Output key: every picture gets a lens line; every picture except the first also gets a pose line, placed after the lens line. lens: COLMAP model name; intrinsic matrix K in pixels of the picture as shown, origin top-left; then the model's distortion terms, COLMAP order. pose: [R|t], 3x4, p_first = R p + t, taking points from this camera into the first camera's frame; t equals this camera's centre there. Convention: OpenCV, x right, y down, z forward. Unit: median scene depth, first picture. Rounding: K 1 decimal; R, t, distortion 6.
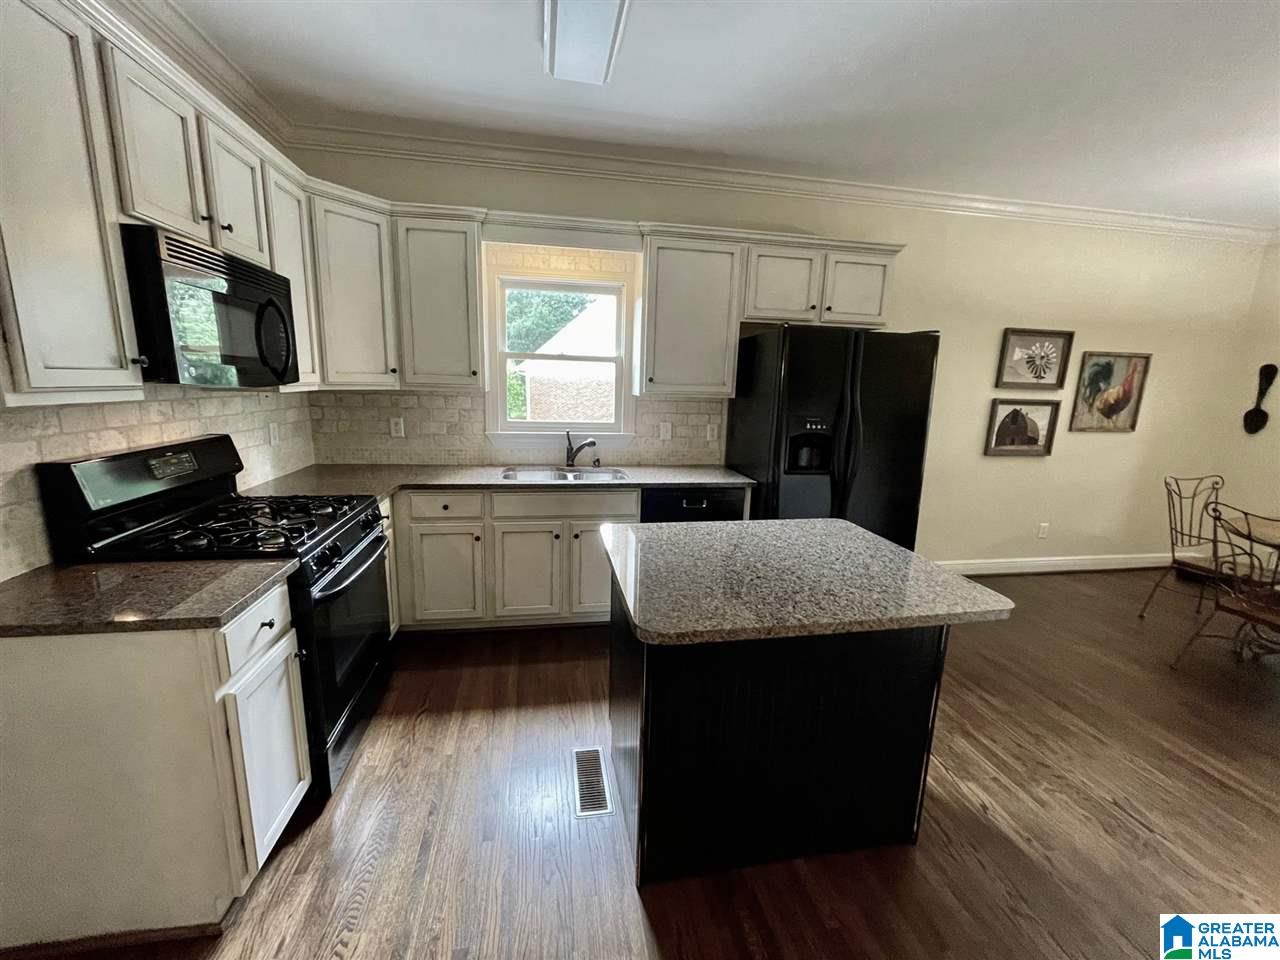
lens RADIAL K [[518.6, 0, 637.5], [0, 518.6, 477.7], [0, 0, 1]] dist [-0.000131, -0.000079]
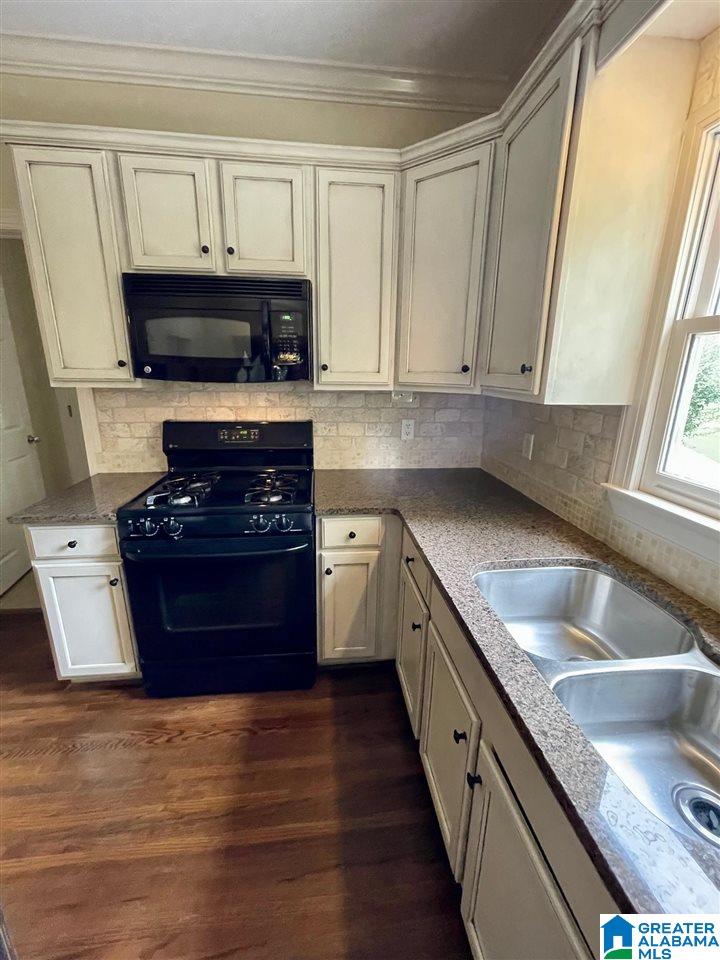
lens RADIAL K [[388.9, 0, 360.1], [0, 388.9, 471.6], [0, 0, 1]] dist [-0.000131, -0.000079]
pose [[-0.067629, 0.227156, -0.971507, 0.096902], [-0.201196, 0.950627, 0.236279, -0.130386], [0.977214, 0.211443, -0.018587, 0.698275]]
